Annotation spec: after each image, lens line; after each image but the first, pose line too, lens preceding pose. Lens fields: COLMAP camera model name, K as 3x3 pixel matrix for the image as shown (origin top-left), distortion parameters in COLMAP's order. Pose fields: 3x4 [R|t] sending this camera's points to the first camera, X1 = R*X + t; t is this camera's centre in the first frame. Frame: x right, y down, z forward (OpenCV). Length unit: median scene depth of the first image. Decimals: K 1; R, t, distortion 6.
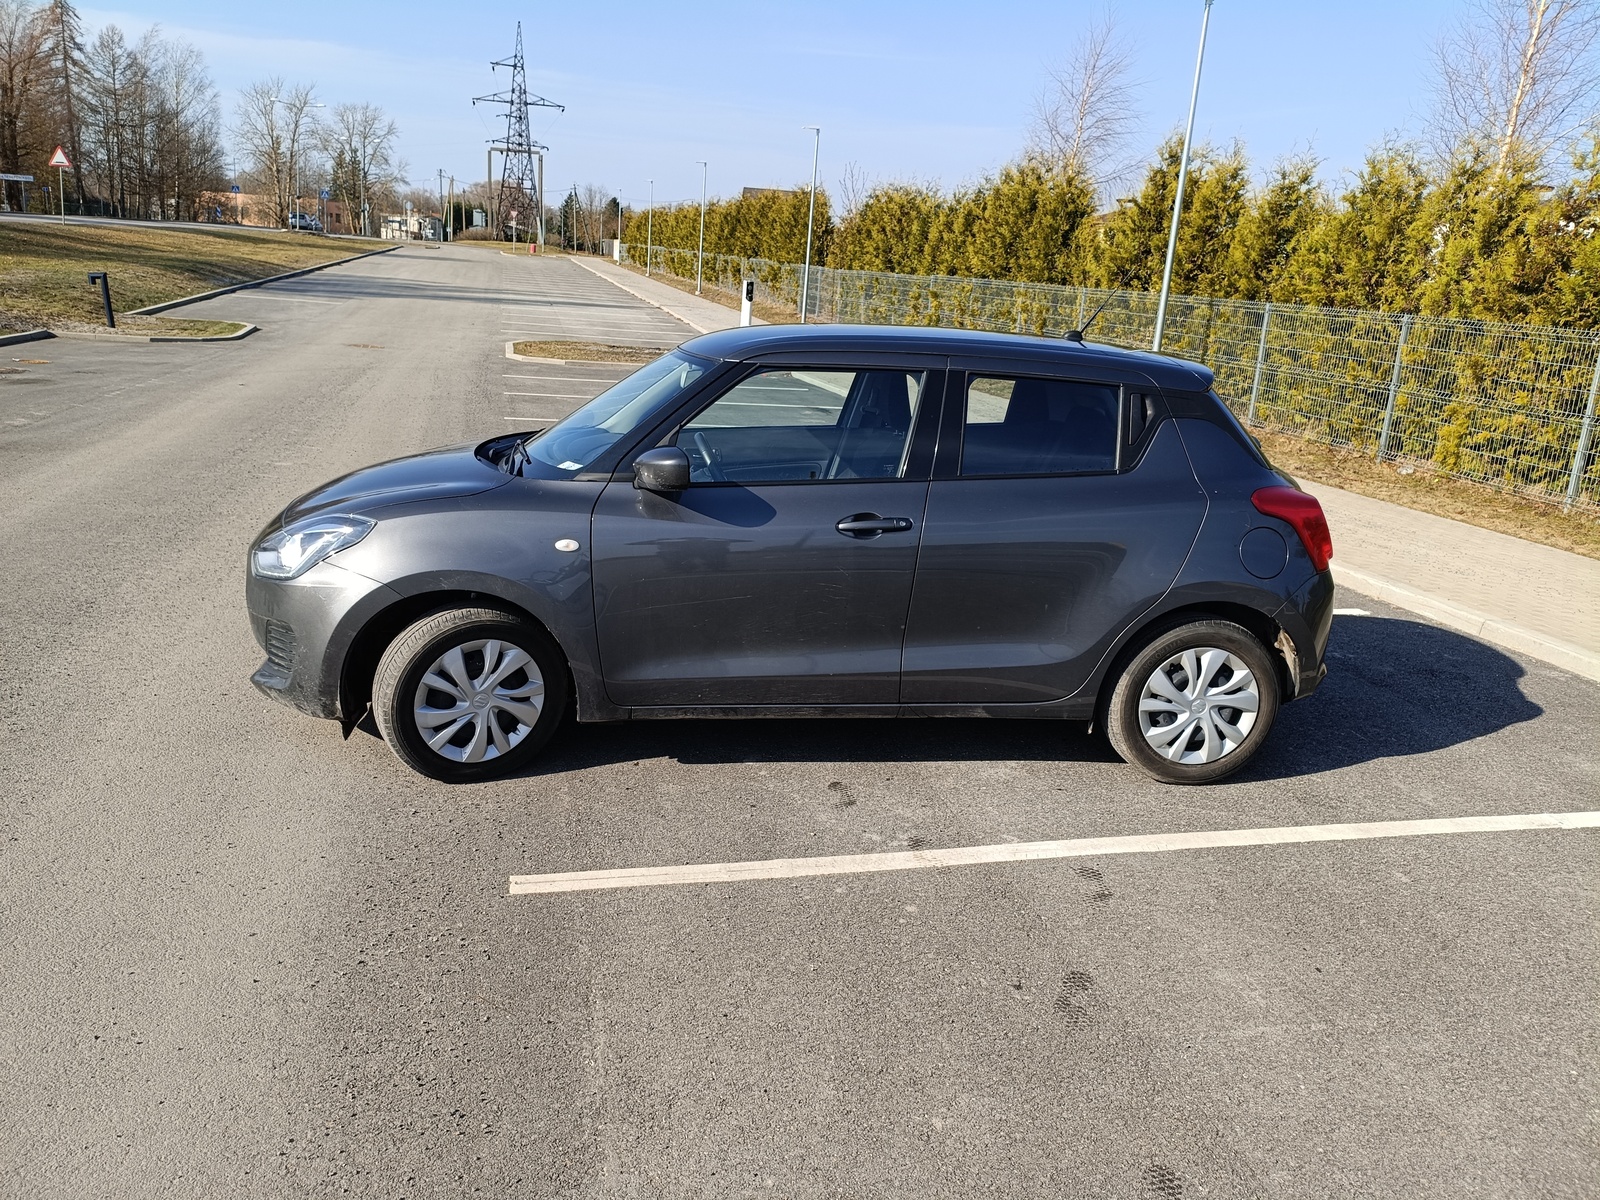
lens RADIAL K [[1268.3, 0, 771.5], [0, 1268.3, 601.8], [0, 0, 1]] dist [0.053313, -0.106199]
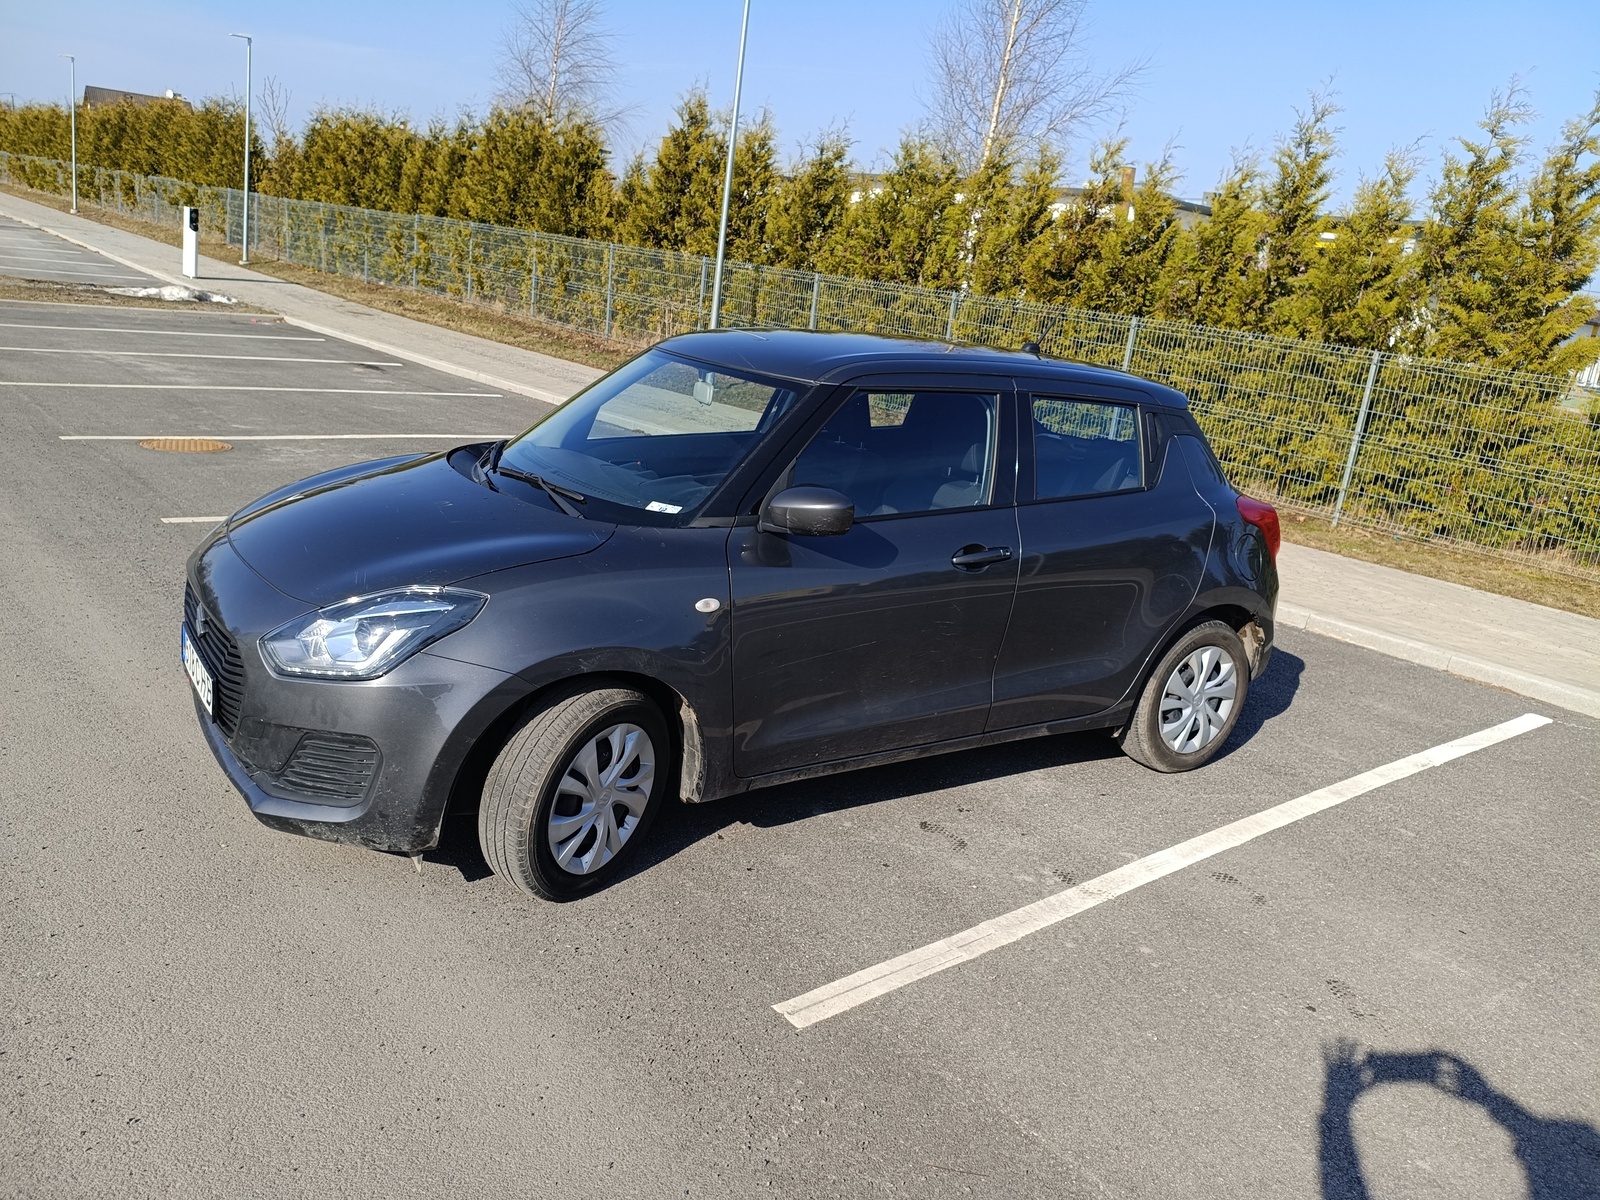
lens RADIAL K [[1268.3, 0, 771.5], [0, 1268.3, 601.8], [0, 0, 1]] dist [0.053313, -0.106199]
pose [[0.882414, -0.081080, 0.463434, -0.157001], [0.057748, 0.996256, 0.064344, -0.030082], [-0.466915, -0.030015, 0.883792, 0.067591]]
